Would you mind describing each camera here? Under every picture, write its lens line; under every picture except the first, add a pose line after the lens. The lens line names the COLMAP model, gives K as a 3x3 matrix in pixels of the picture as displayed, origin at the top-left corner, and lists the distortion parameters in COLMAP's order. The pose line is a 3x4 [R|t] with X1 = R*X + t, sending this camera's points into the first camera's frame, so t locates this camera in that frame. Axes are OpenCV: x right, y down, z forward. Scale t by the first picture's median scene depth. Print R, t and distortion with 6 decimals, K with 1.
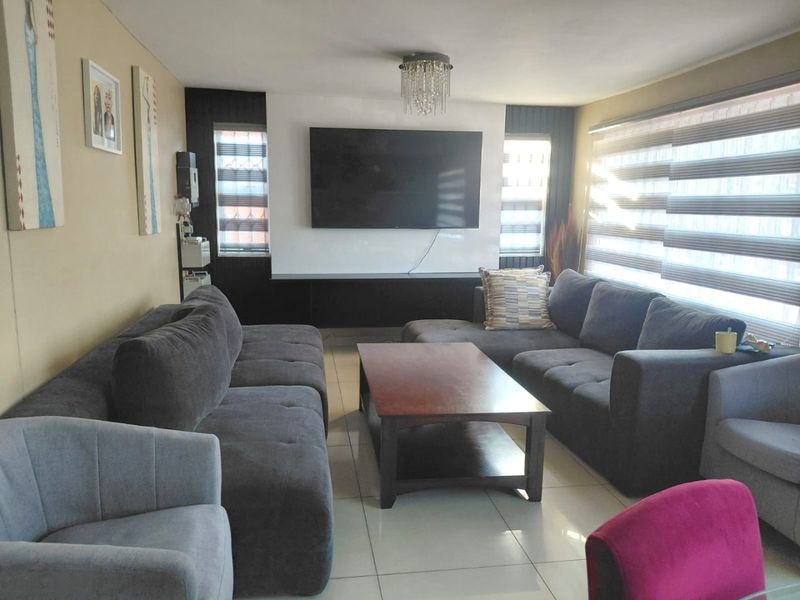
lens RADIAL K [[596.6, 0, 401.8], [0, 596.6, 296.8], [0, 0, 1]] dist [0.054390, -0.104417]
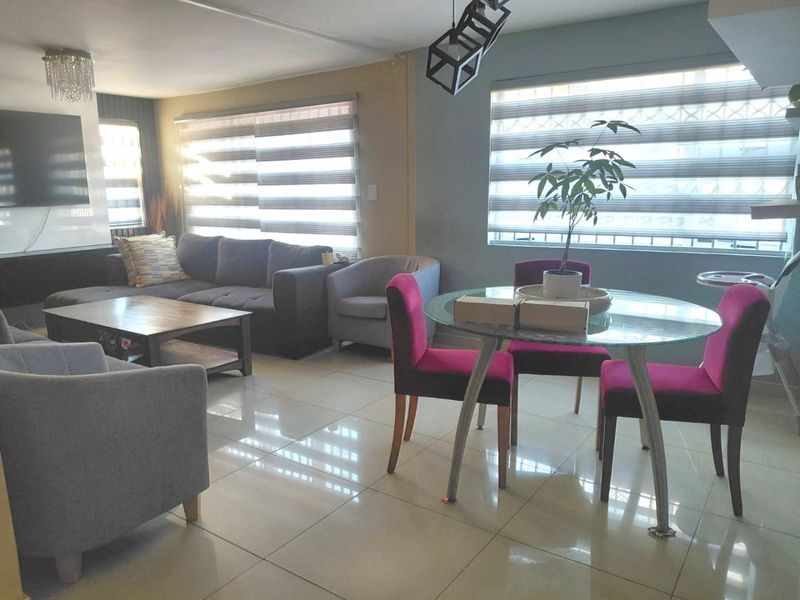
lens RADIAL K [[596.6, 0, 391.1], [0, 596.6, 303.3], [0, 0, 1]] dist [0.054390, -0.104417]
pose [[0.697951, -0.159862, 0.698074, -0.313094], [0.134652, 0.986676, 0.091324, 0.041947], [-0.703372, 0.030258, 0.710177, -0.183260]]
